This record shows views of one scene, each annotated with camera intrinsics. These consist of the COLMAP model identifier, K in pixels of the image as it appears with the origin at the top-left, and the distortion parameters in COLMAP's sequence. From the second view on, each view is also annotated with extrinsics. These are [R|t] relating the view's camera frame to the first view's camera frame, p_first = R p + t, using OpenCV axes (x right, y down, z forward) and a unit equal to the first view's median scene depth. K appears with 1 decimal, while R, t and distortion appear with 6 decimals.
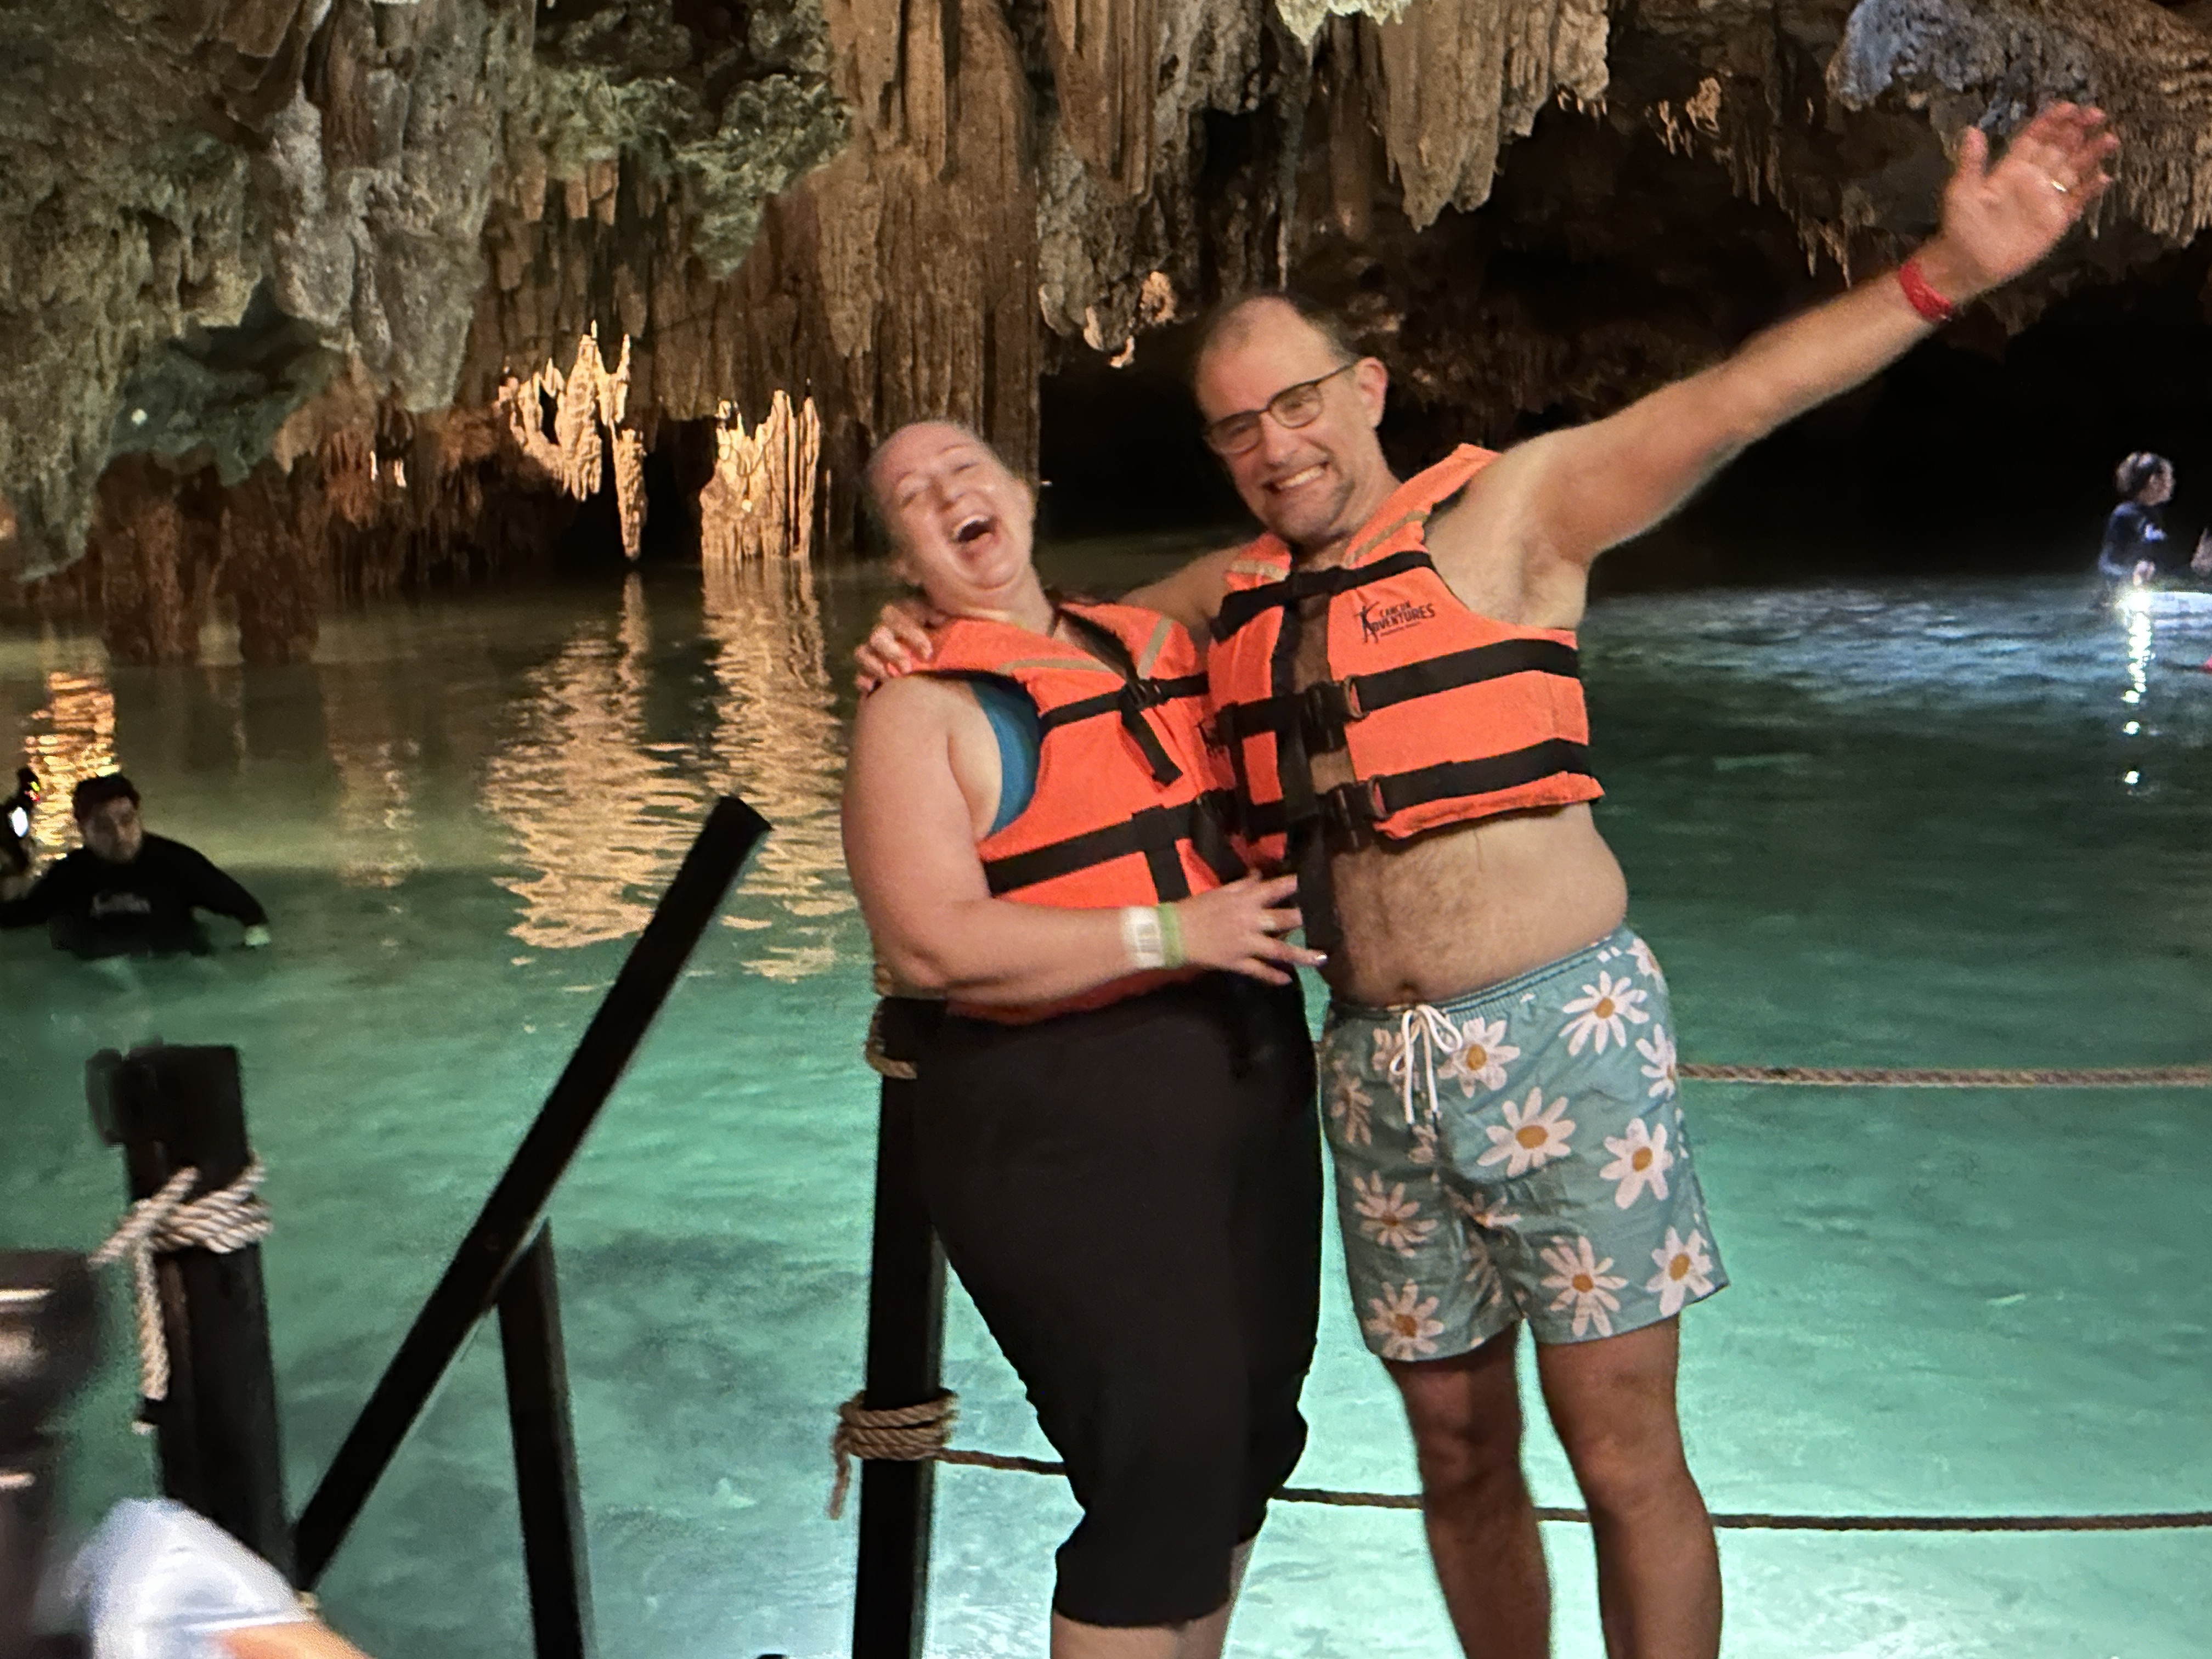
lens RADIAL K [[3676.9, 0, 1130.4], [0, 3676.9, 840.4], [0, 0, 1]] dist [0.097420, 0.000000]
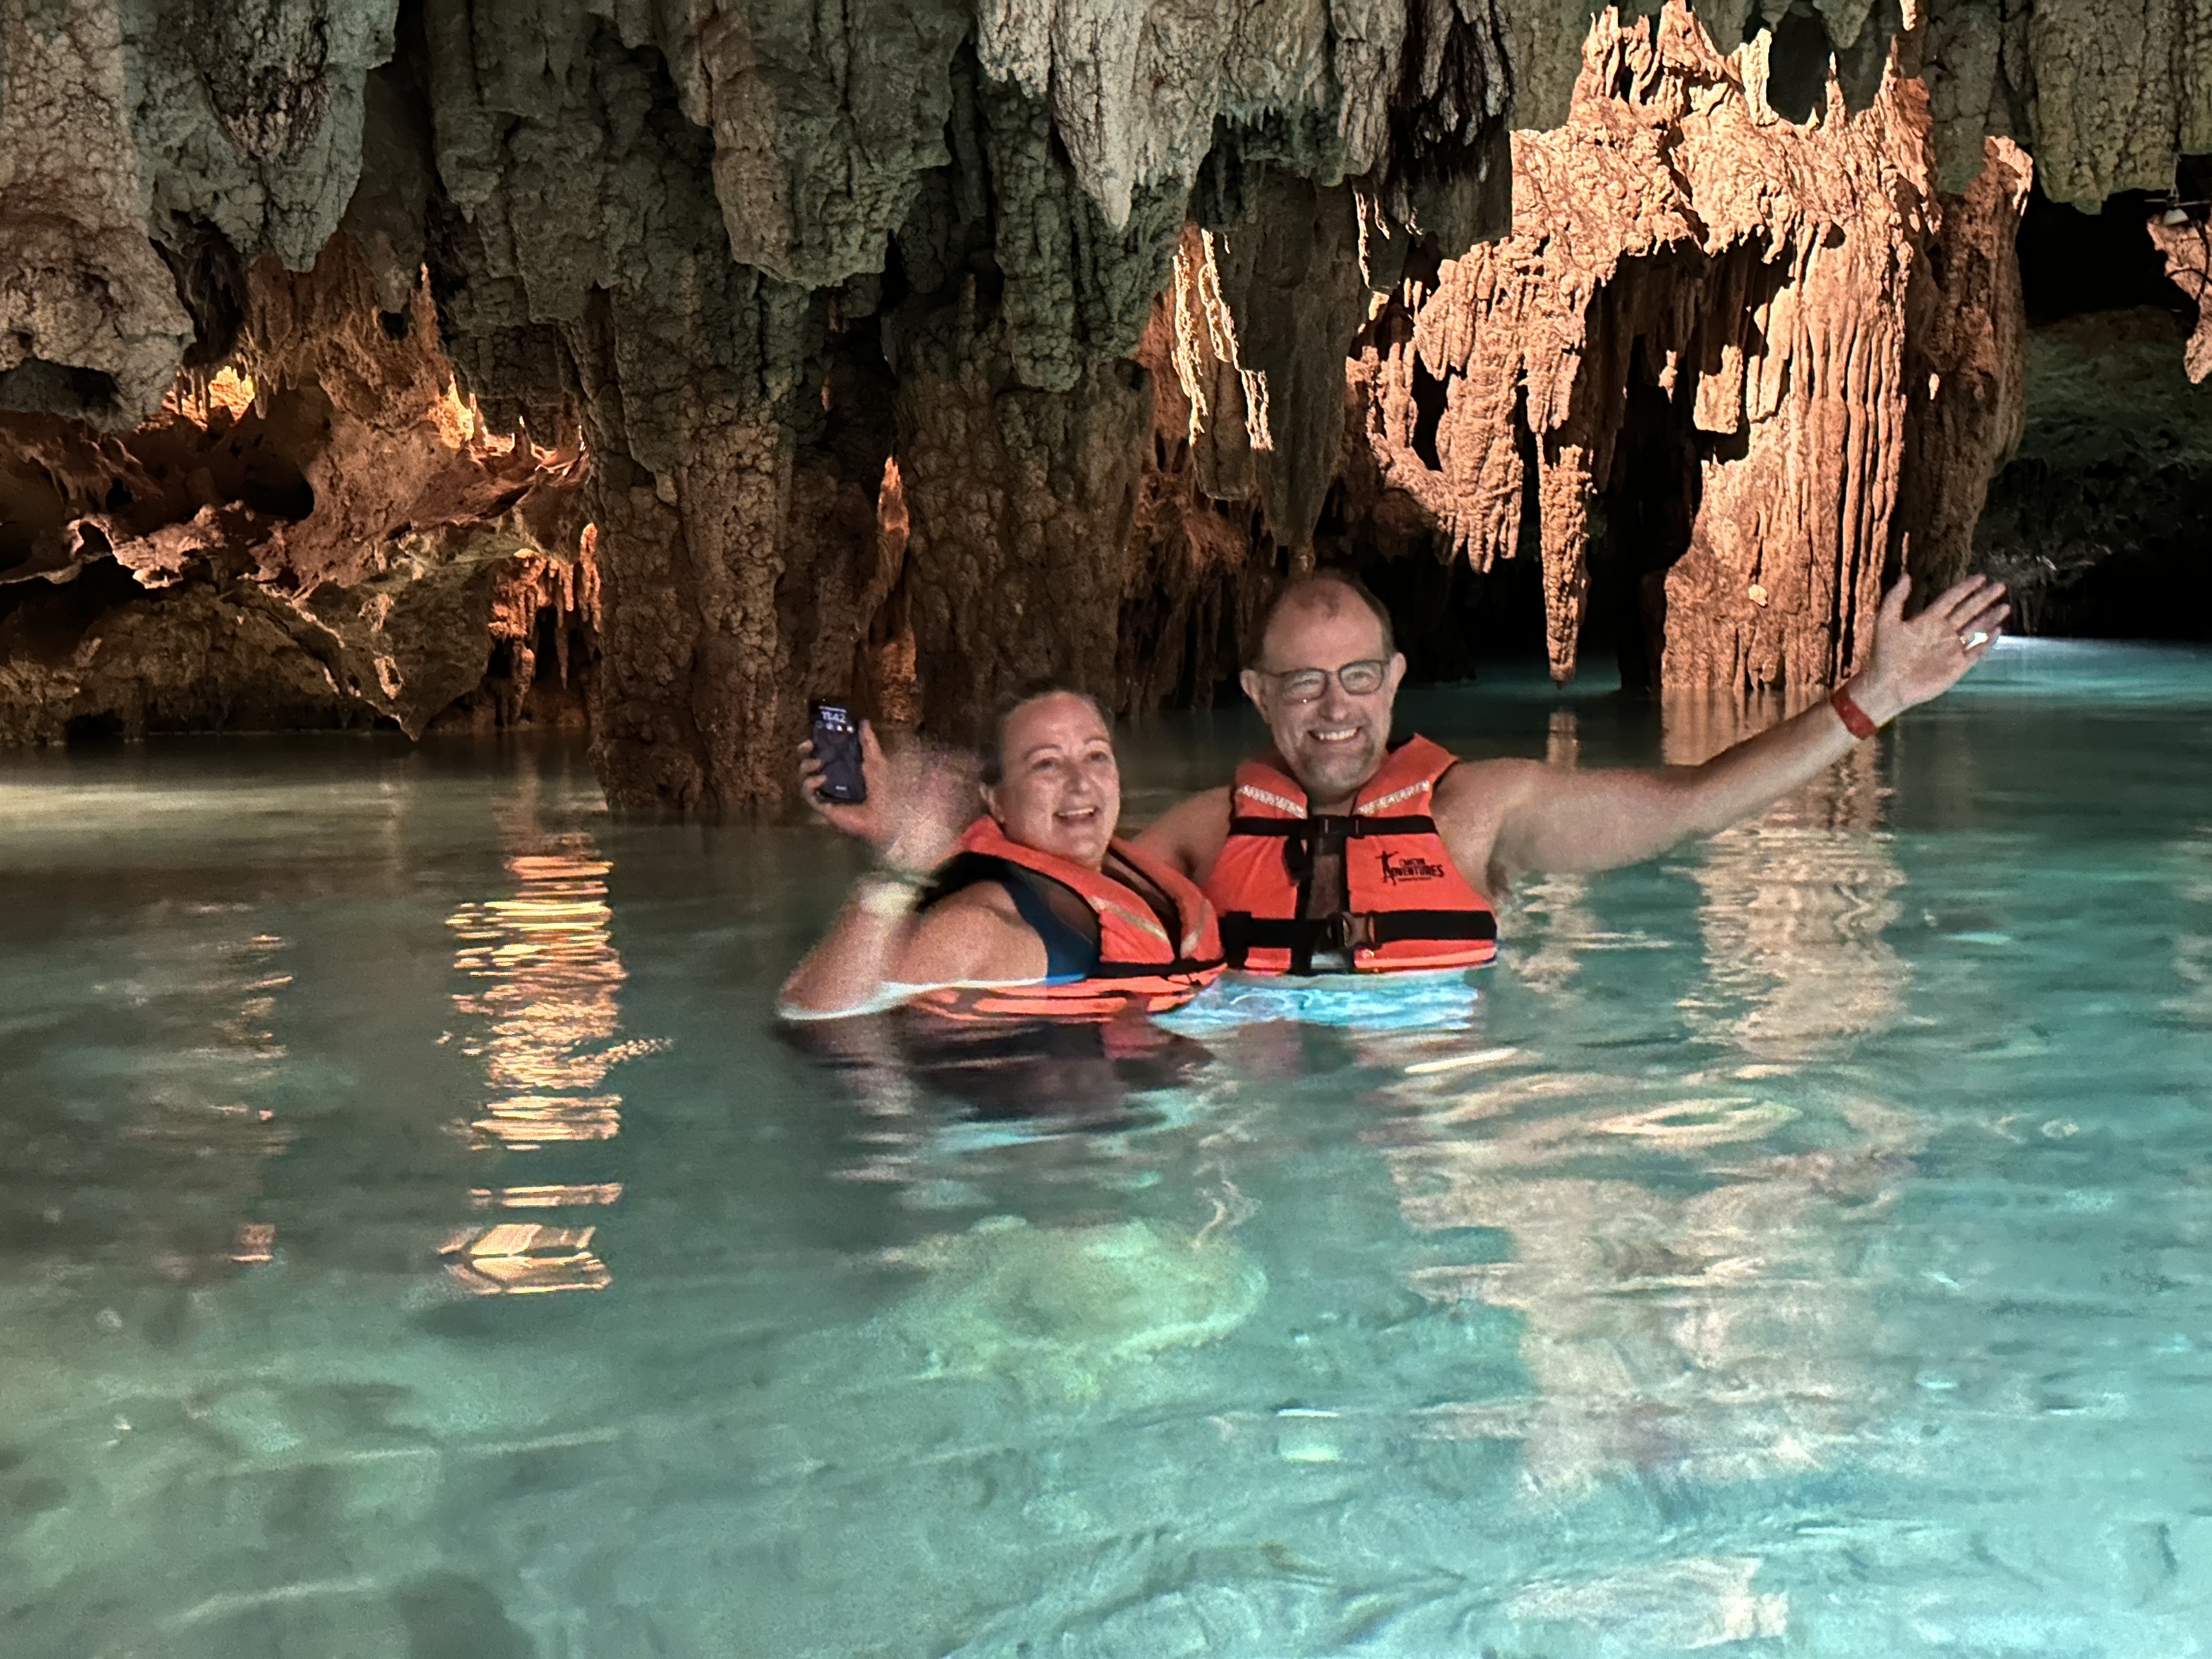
lens RADIAL K [[3083.1, 0, 1110.6], [0, 3083.1, 828.1], [0, 0, 1]] dist [0.123671, 0.000000]
pose [[0.991083, 0.017765, -0.132060, -0.160184], [-0.028015, 0.996702, -0.076165, -0.020131], [0.130271, 0.079186, 0.988311, 0.611343]]
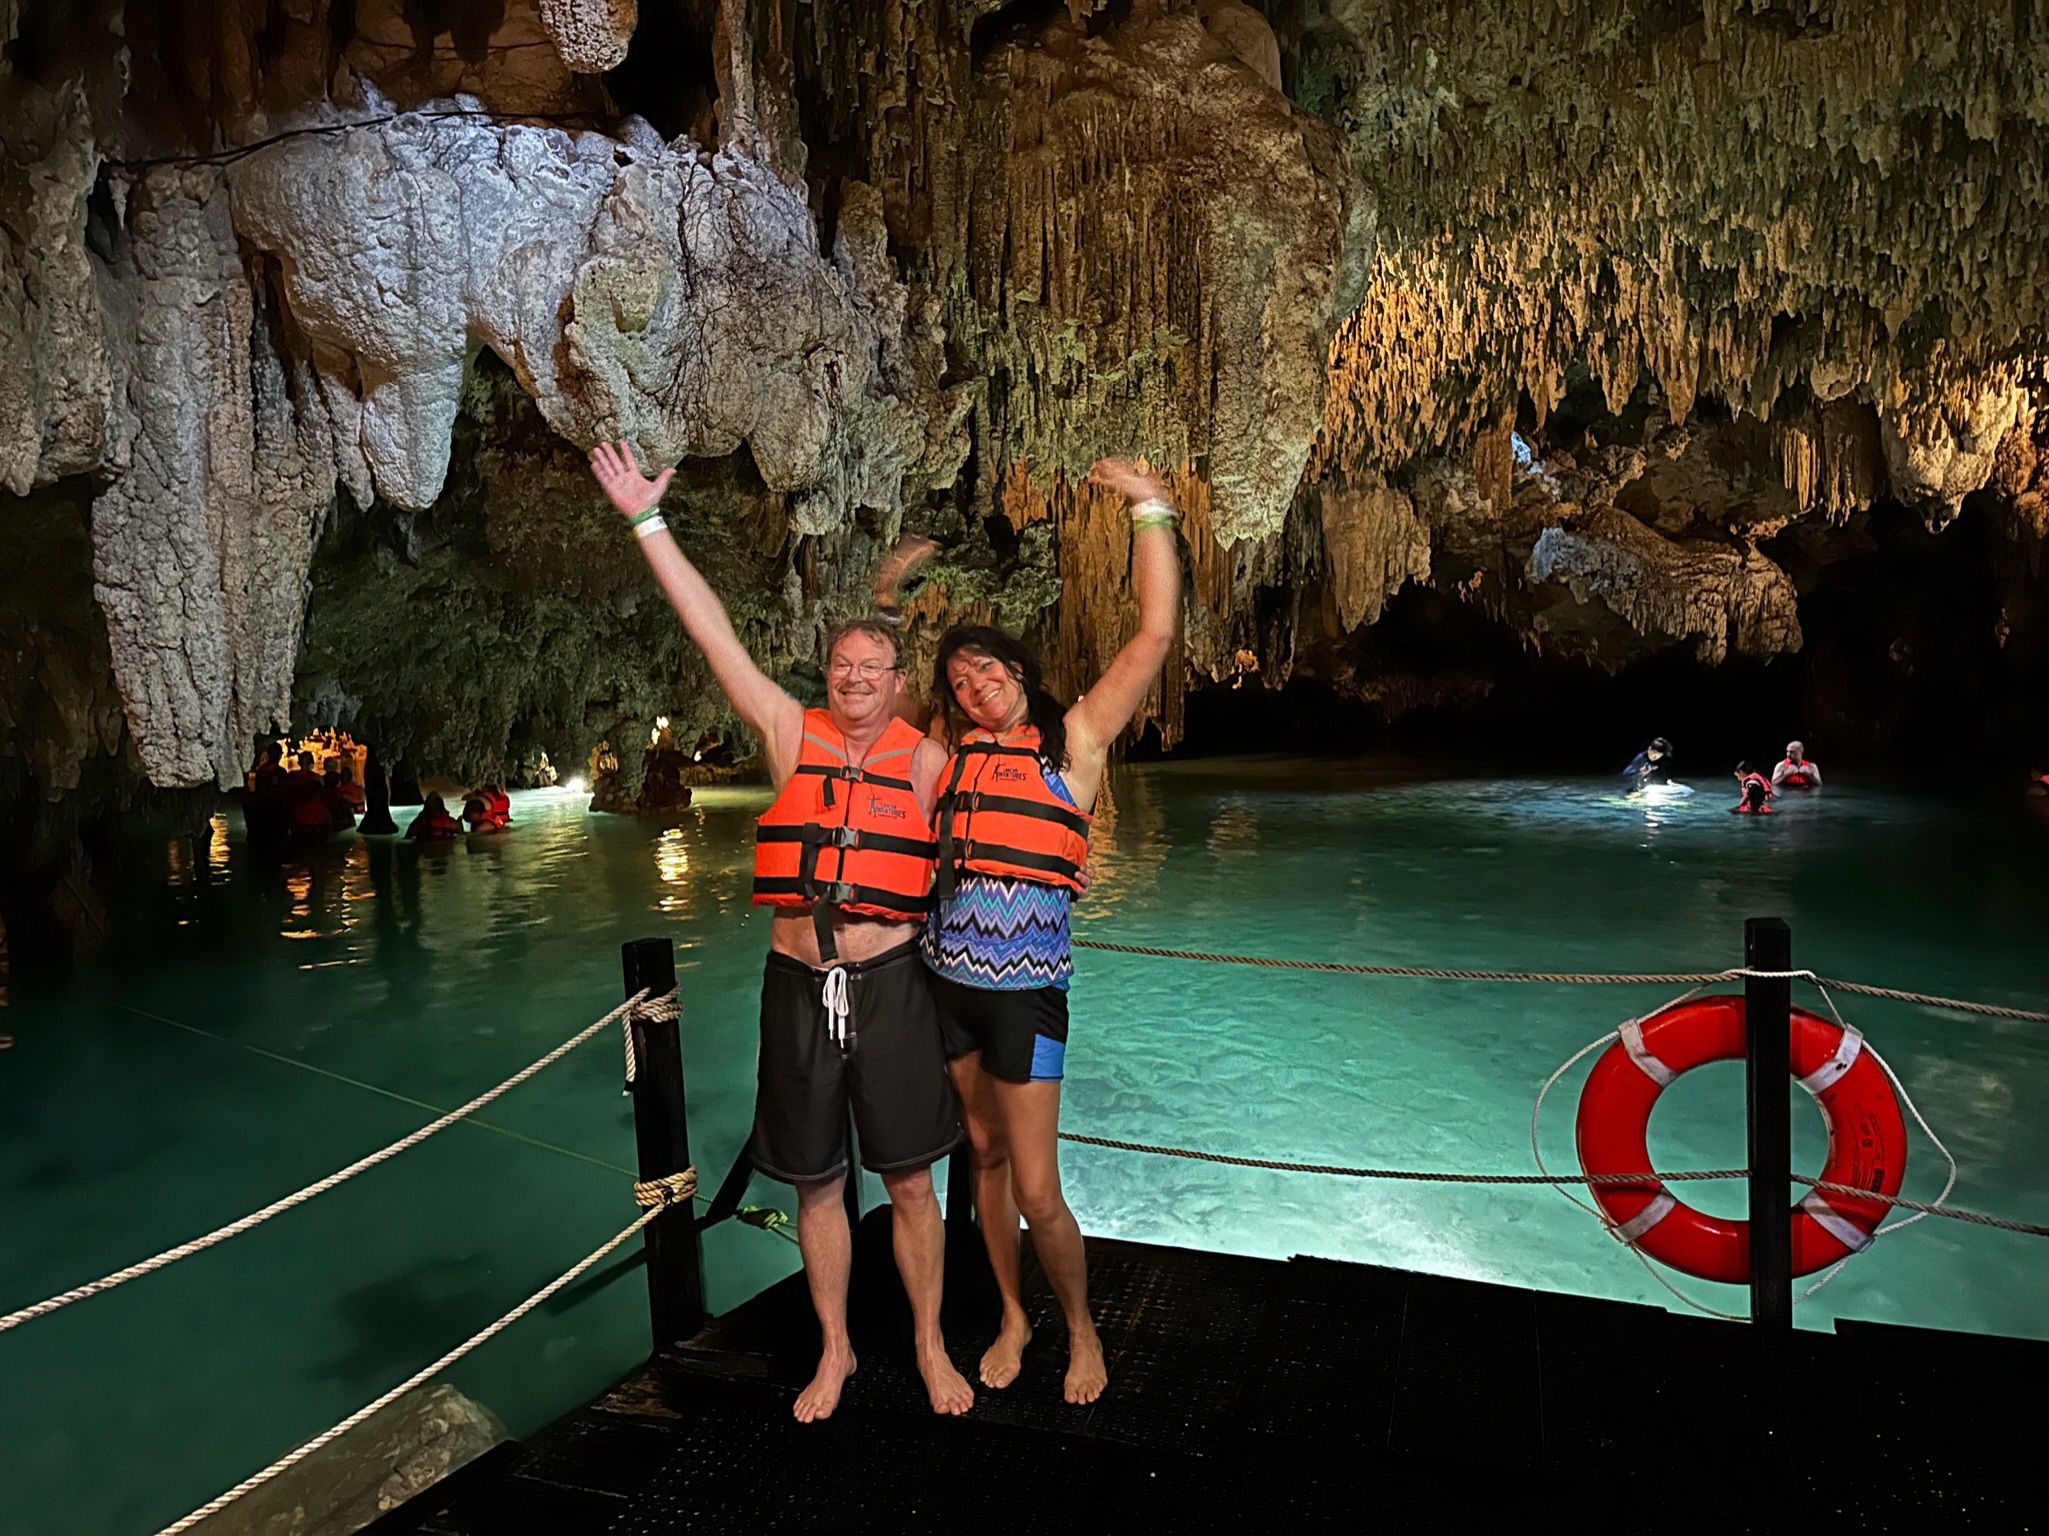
lens RADIAL K [[1446.7, 0, 1008.7], [0, 1446.7, 776.6], [0, 0, 1]] dist [0.049492, -0.064483]
pose [[0.983863, 0.013023, -0.178448, 0.028118], [-0.025345, 0.997435, -0.066947, 0.001119], [0.177118, 0.070390, 0.981669, 0.013506]]
